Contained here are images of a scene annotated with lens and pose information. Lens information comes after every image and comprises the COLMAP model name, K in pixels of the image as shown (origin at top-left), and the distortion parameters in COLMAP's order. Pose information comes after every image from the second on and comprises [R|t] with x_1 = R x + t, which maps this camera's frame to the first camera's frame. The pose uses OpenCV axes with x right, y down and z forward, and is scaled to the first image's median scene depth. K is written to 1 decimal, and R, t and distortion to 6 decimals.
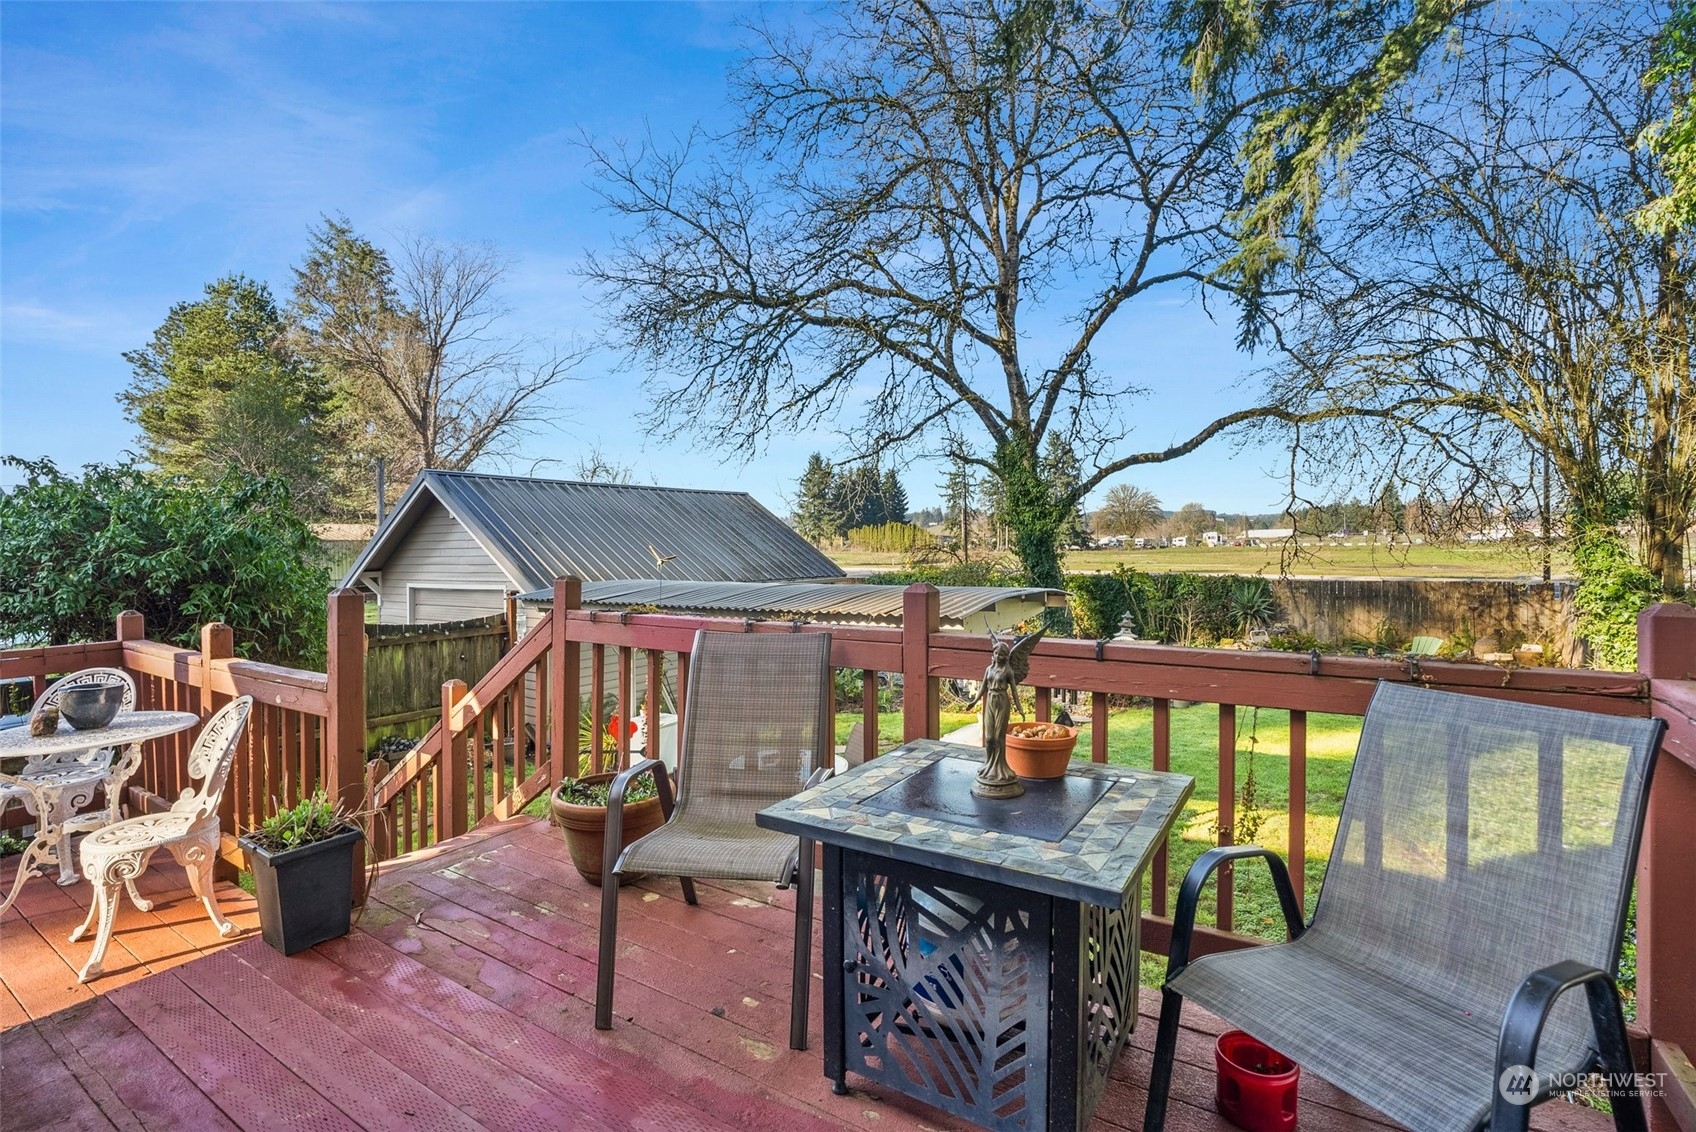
lens RADIAL K [[786.1, 0, 856.4], [0, 786.1, 572.0], [0, 0, 1]] dist [-0.039697, 0.002893]
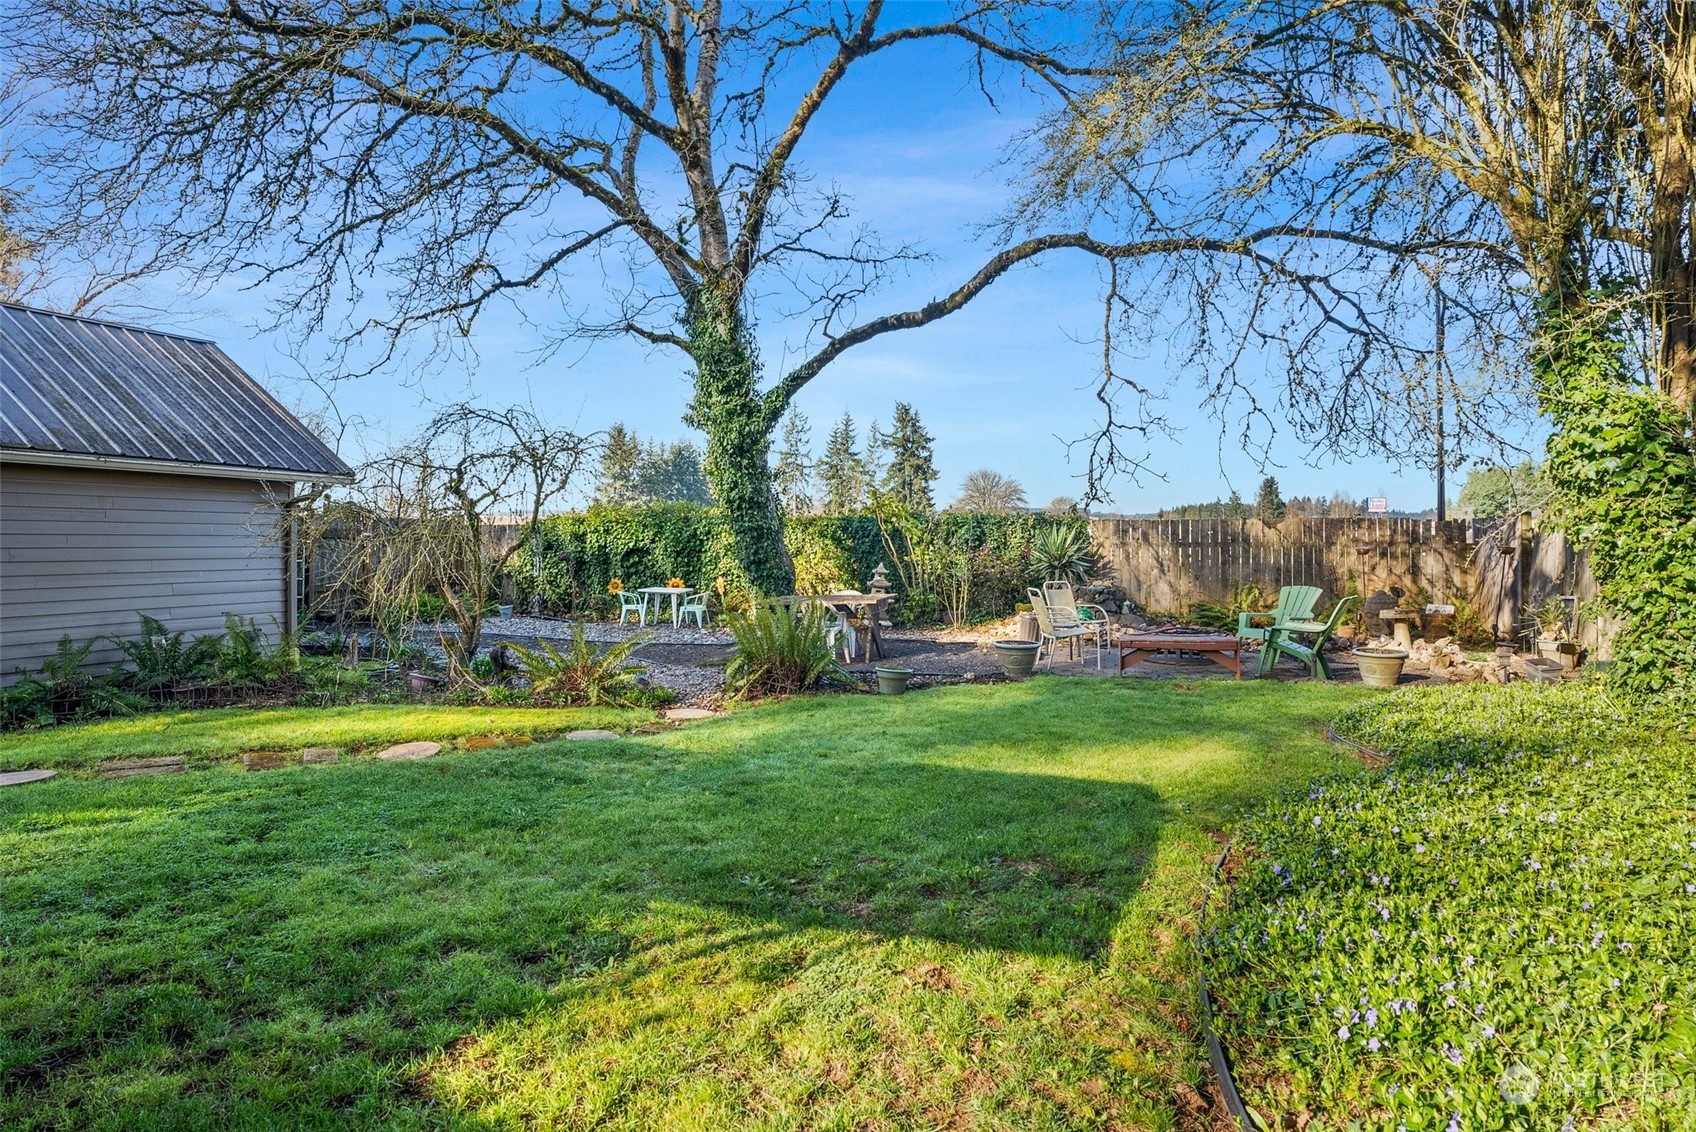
lens RADIAL K [[931.9, 0, 840.0], [0, 931.9, 555.9], [0, 0, 1]] dist [-0.041081, -0.001857]
pose [[0.986170, 0.009316, 0.165475, 0.190723], [-0.005481, 0.999706, -0.023618, 0.064646], [-0.165646, 0.022385, 0.985931, 0.245656]]
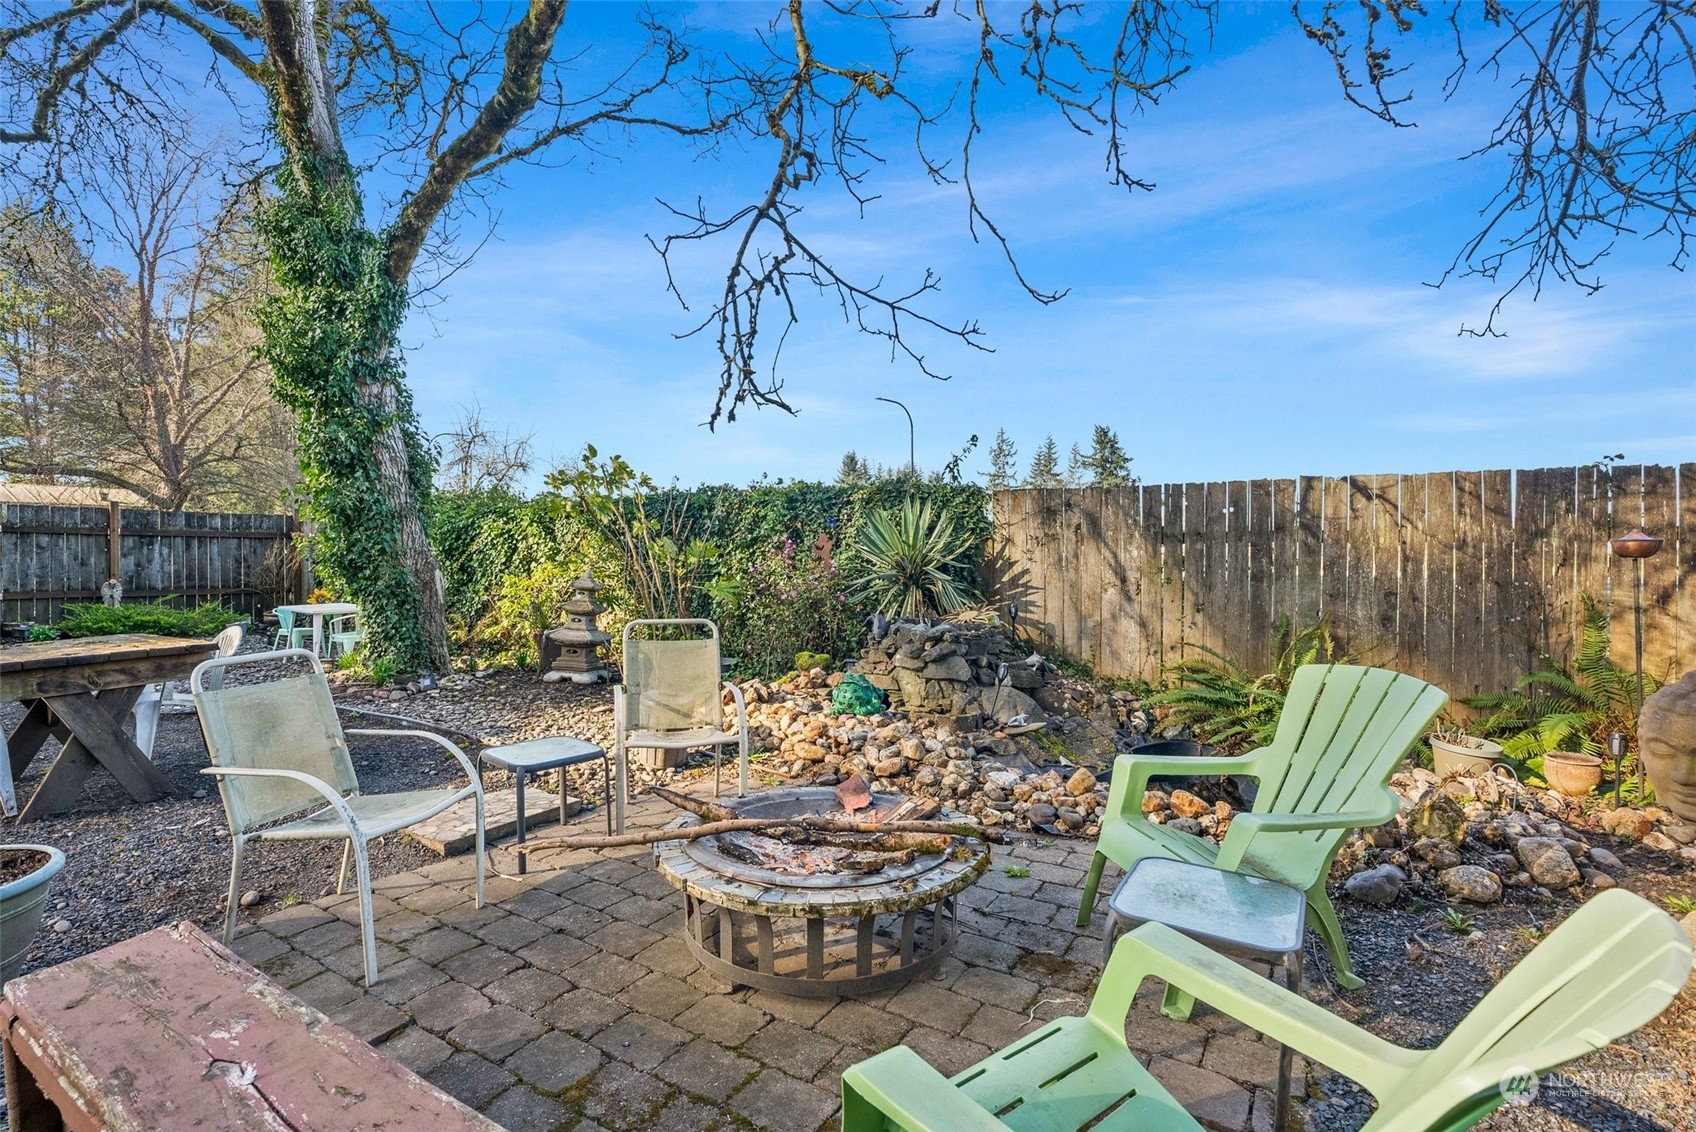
lens RADIAL K [[786.1, 0, 845.5], [0, 786.1, 564.6], [0, 0, 1]] dist [-0.039697, 0.002893]
pose [[0.993882, 0.020046, -0.108611, 0.527133], [-0.022685, 0.999475, -0.023120, 0.055365], [0.108090, 0.025443, 0.993815, 0.665374]]
